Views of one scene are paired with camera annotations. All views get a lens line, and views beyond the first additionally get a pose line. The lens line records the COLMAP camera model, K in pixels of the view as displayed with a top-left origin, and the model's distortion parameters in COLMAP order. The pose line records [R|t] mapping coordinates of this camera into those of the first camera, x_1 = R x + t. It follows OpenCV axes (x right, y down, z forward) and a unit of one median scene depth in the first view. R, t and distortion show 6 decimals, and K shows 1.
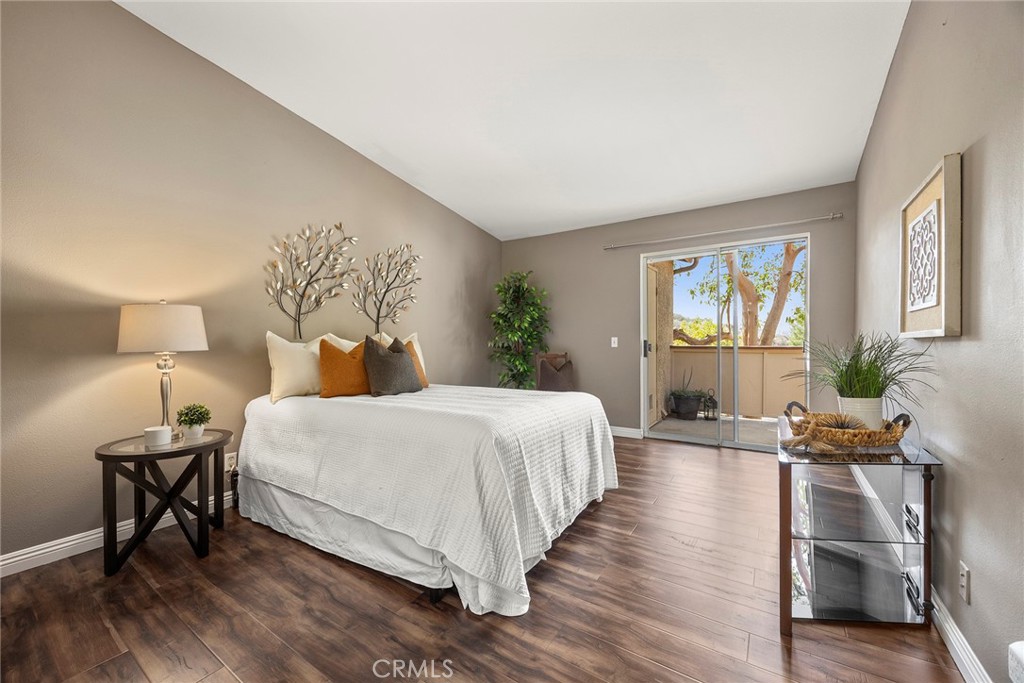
lens RADIAL K [[397.7, 0, 508.4], [0, 397.7, 342.4], [0, 0, 1]] dist [-0.003461, -0.000020]
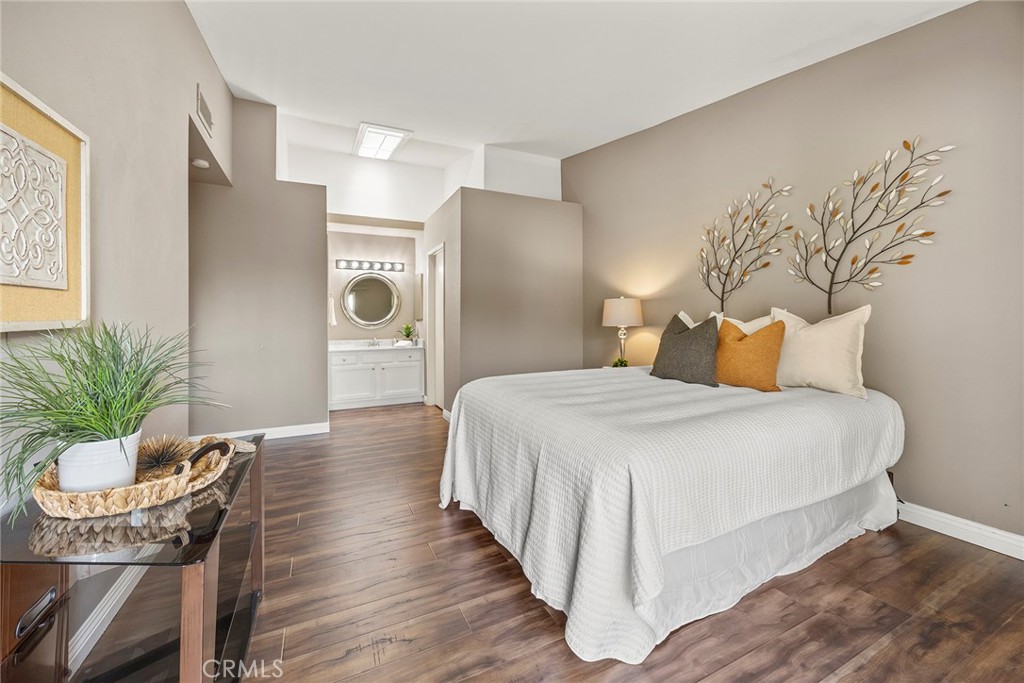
lens RADIAL K [[397.7, 0, 513.7], [0, 397.7, 319.9], [0, 0, 1]] dist [-0.003461, -0.000020]
pose [[-0.515488, 0.013653, -0.856788, 0.547500], [0.009661, 0.999902, 0.010121, -0.016260], [0.856842, -0.003060, -0.515569, 0.935304]]
